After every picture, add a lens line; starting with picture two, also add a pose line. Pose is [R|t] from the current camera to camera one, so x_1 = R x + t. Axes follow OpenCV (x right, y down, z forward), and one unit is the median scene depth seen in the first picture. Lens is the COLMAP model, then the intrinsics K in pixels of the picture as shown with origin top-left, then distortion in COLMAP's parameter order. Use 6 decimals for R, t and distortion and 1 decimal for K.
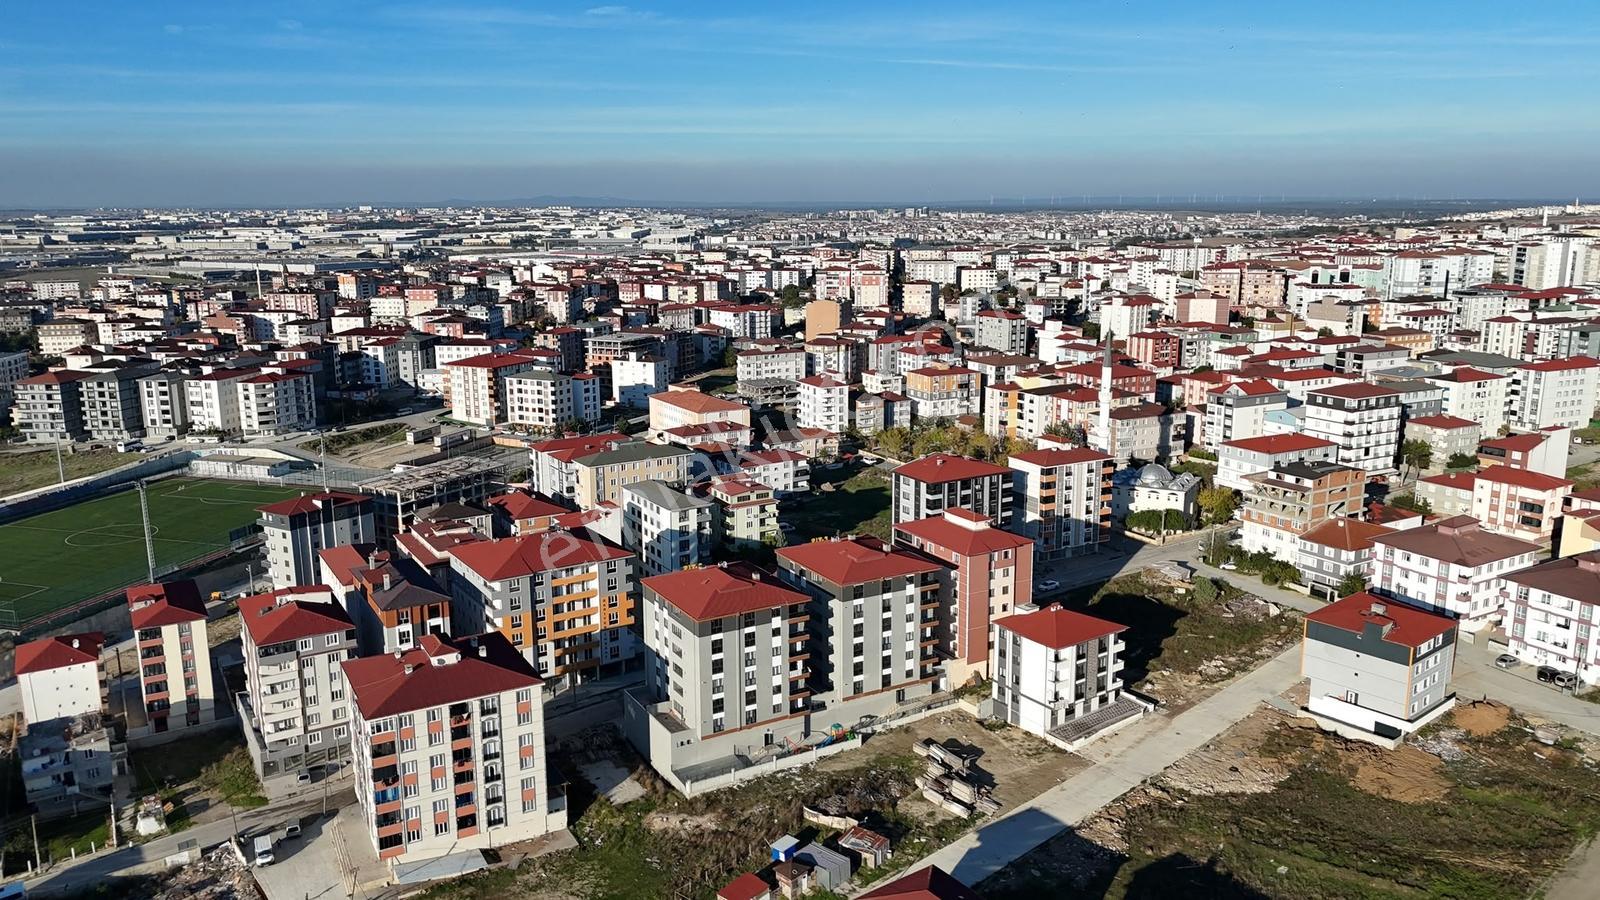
lens RADIAL K [[1172.5, 0, 800.0], [0, 1172.5, 450.0], [0, 0, 1]] dist [0.088623, -0.092376]
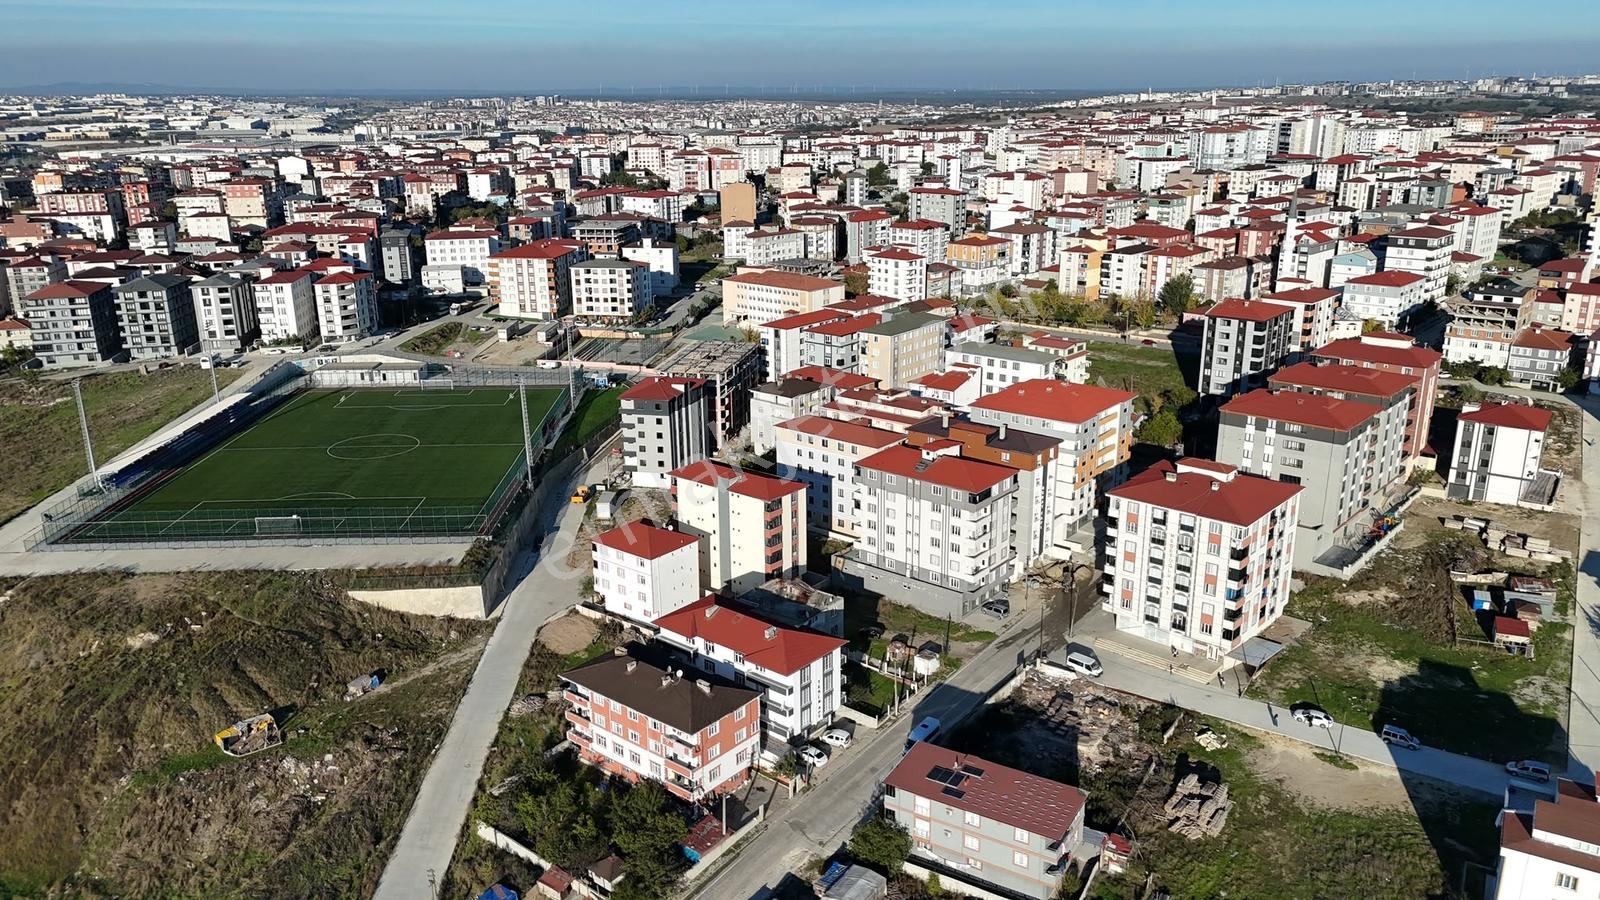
lens RADIAL K [[1174.6, 0, 800.0], [0, 1174.6, 450.0], [0, 0, 1]] dist [0.089771, -0.099065]
pose [[0.947651, -0.095644, 0.304648, -0.536188], [0.069001, 0.992882, 0.097078, 0.007678], [-0.311764, -0.070975, 0.947505, 0.030657]]
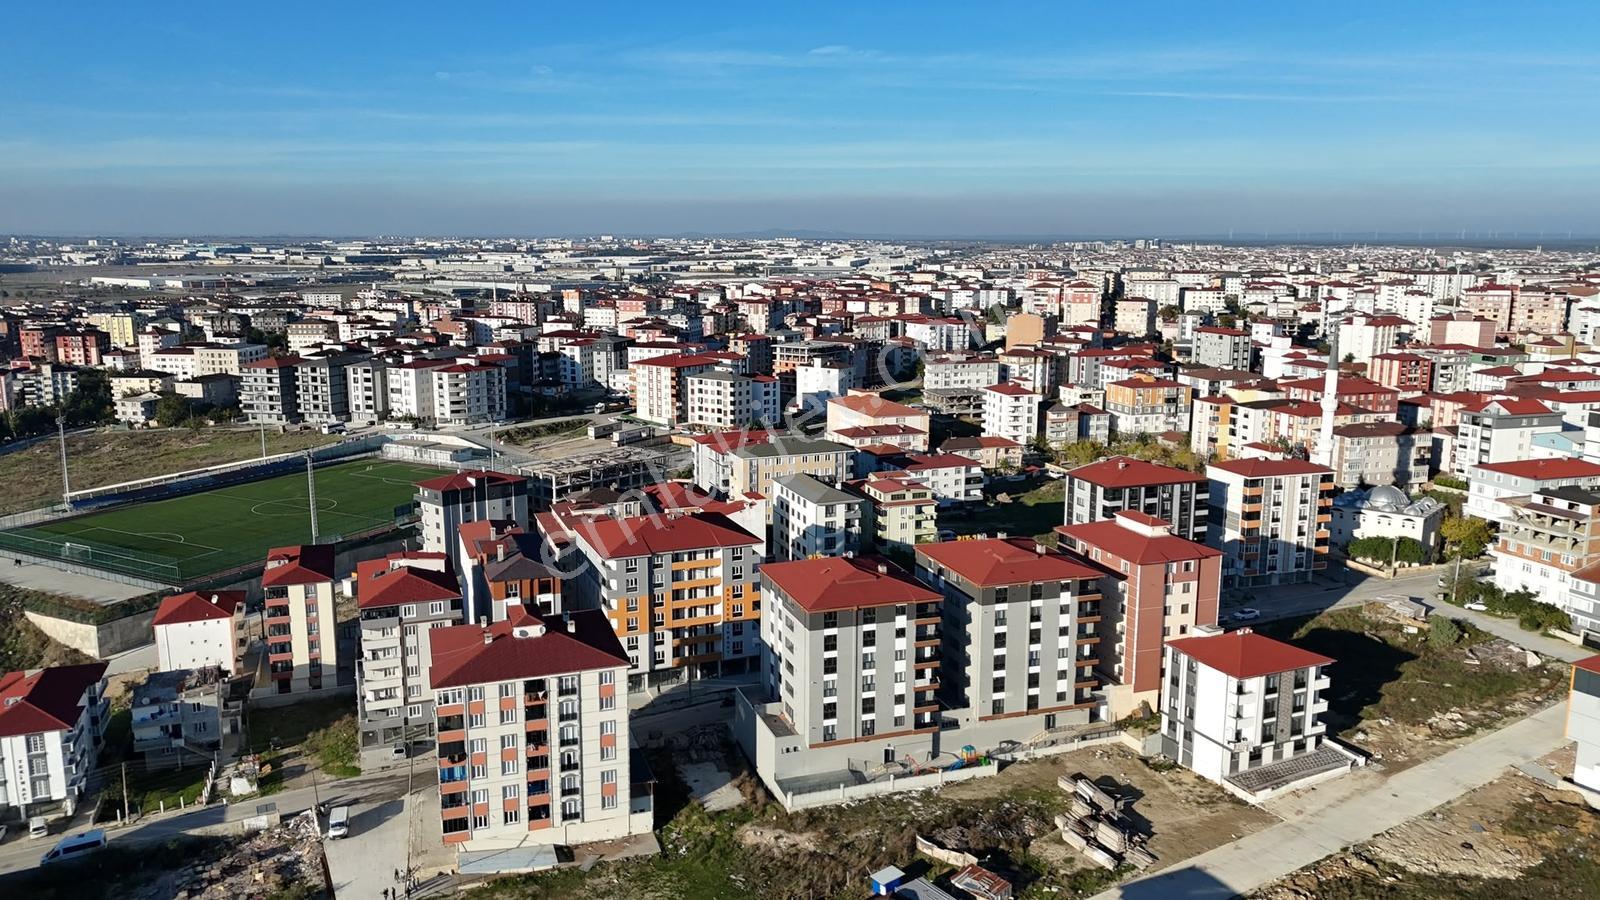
lens RADIAL K [[1167.1, 0, 800.0], [0, 1167.1, 450.0], [0, 0, 1]] dist [0.112961, -0.136096]
pose [[0.982565, 0.042490, -0.181000, 0.034254], [-0.047345, 0.998623, -0.022586, 0.024803], [0.179791, 0.030761, 0.983224, 0.072595]]
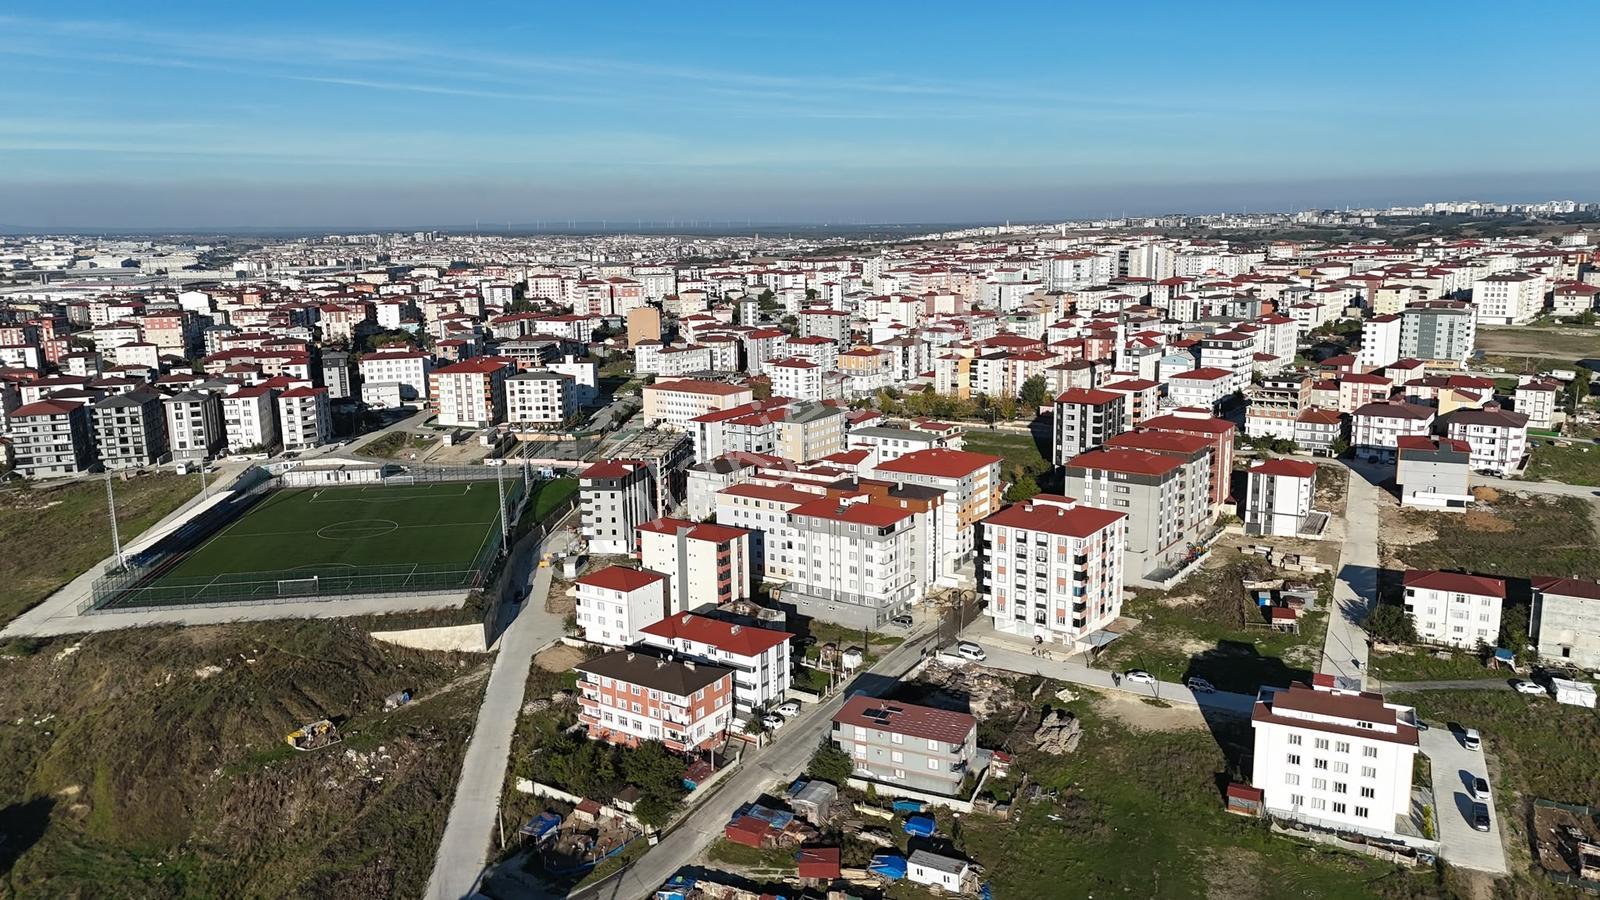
lens RADIAL K [[1172.5, 0, 800.0], [0, 1172.5, 450.0], [0, 0, 1]] dist [0.088623, -0.092376]
pose [[0.909638, -0.087938, 0.405987, -0.631075], [0.096361, 0.995346, -0.000309, 0.038873], [-0.404071, 0.039402, 0.913879, -0.118009]]
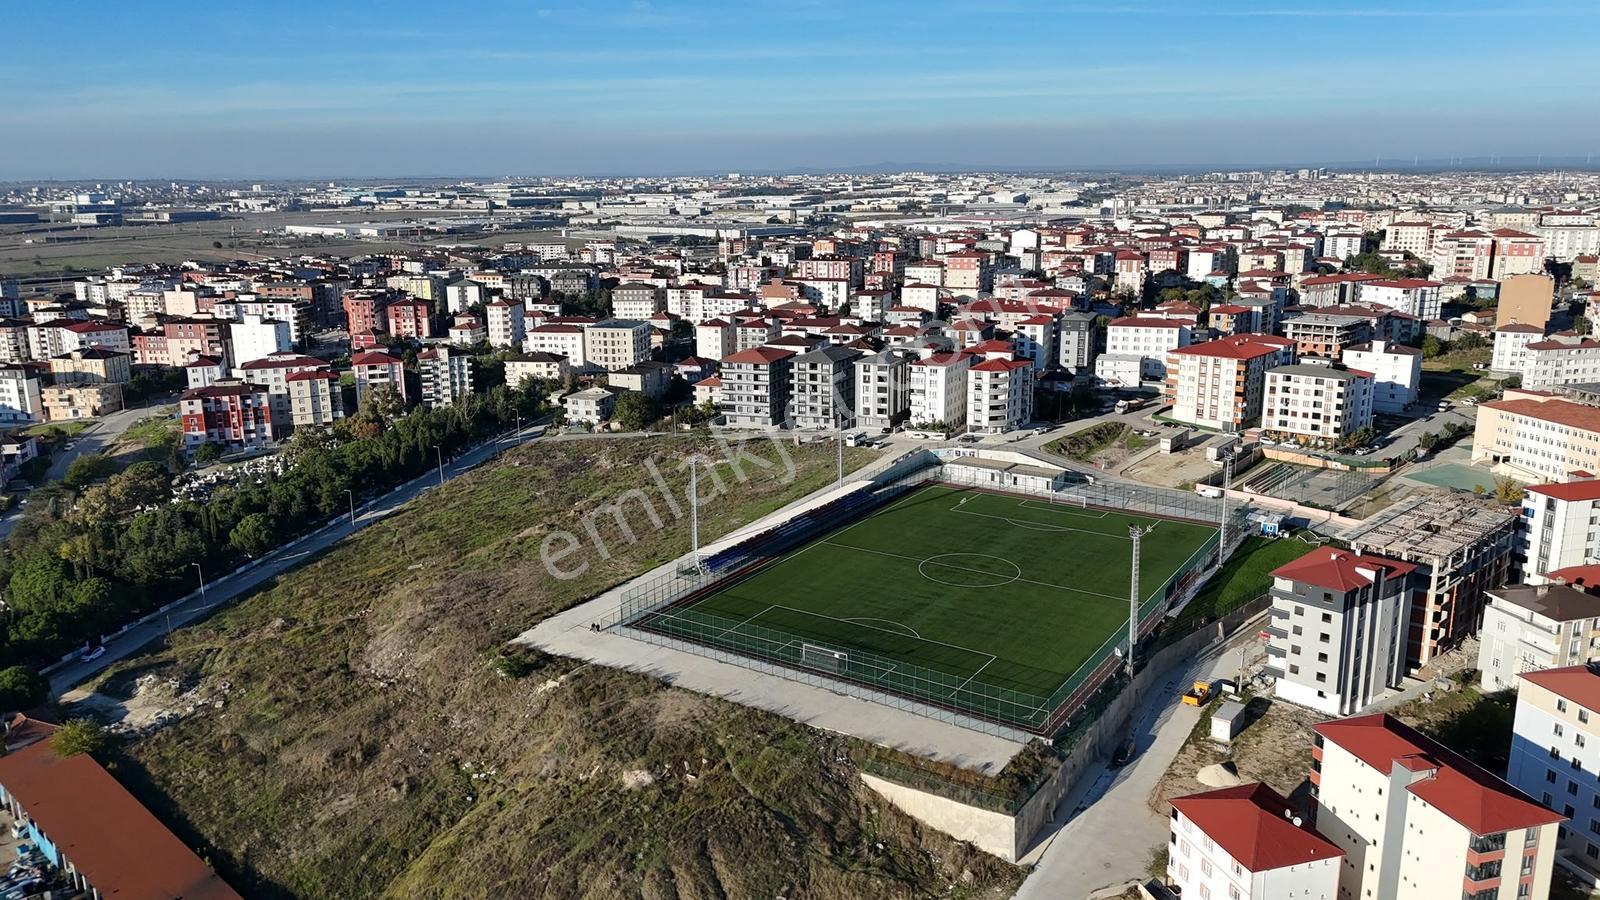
lens RADIAL K [[1174.1, 0, 801.8], [0, 1174.1, 449.4], [0, 0, 1]] dist [0.078604, -0.078184]
pose [[0.962850, 0.059627, -0.263372, -0.475329], [-0.052547, 0.998044, 0.033853, -0.028864], [0.264876, -0.018756, 0.964100, 0.215915]]
